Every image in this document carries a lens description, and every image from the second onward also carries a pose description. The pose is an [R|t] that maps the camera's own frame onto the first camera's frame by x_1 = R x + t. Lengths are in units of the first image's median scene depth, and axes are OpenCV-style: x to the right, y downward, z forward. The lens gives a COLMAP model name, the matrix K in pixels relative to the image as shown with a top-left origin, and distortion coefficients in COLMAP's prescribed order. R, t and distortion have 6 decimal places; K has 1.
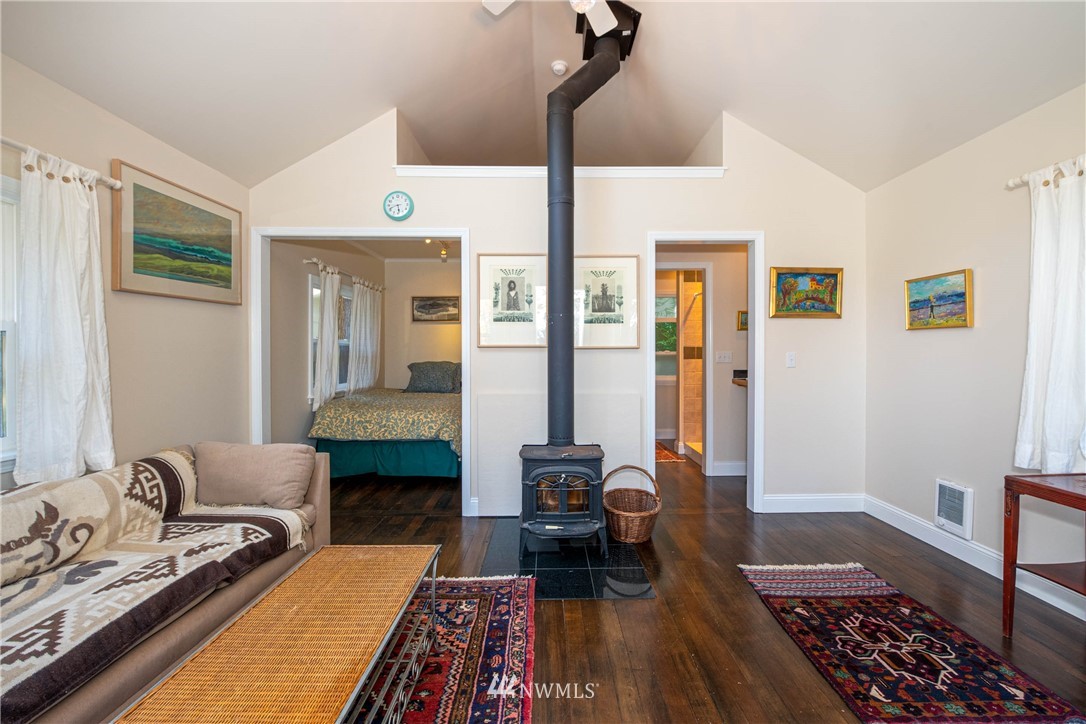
lens RADIAL K [[439.2, 0, 550.1], [0, 439.2, 359.5], [0, 0, 1]] dist [-0.019780, -0.000195]
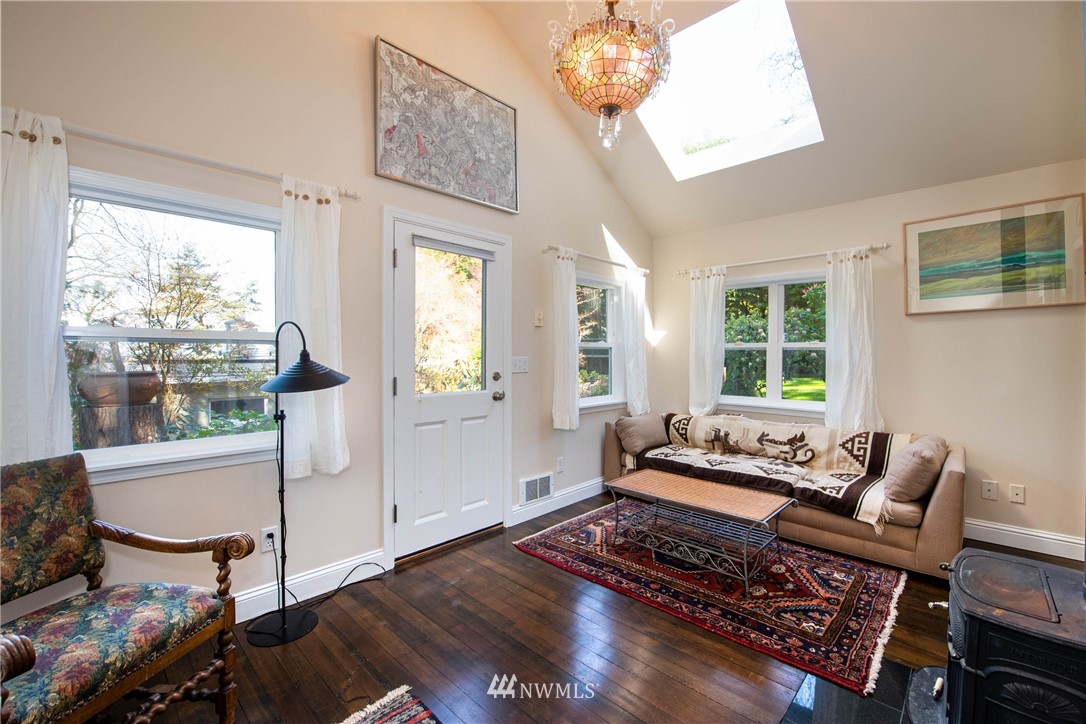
lens RADIAL K [[439.2, 0, 547.3], [0, 439.2, 356.6], [0, 0, 1]] dist [-0.019780, -0.000195]
pose [[-0.724501, 0.000389, -0.689273, 0.971699], [-0.011674, 0.999849, 0.012834, -0.032747], [0.689175, 0.017345, -0.724388, 1.413307]]
